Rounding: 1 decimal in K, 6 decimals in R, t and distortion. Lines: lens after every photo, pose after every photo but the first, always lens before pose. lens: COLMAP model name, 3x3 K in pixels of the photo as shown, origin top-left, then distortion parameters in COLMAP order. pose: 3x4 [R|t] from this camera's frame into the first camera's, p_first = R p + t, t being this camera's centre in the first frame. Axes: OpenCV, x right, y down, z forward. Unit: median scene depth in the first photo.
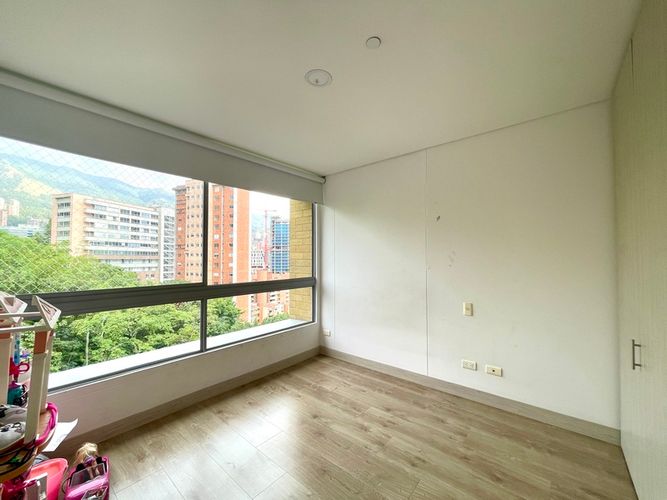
lens RADIAL K [[268.1, 0, 333.3], [0, 268.1, 250.6], [0, 0, 1]] dist [0.001794, 0.000968]
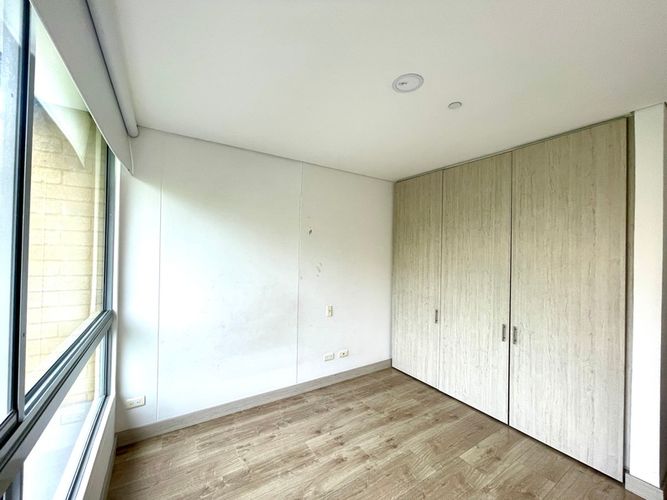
lens RADIAL K [[268.1, 0, 331.9], [0, 268.1, 253.5], [0, 0, 1]] dist [0.001794, 0.000968]
pose [[0.297980, 0.011726, 0.954500, -0.525733], [-0.046486, 0.998916, 0.002241, -0.035549], [-0.953440, -0.045039, 0.298202, 0.522233]]
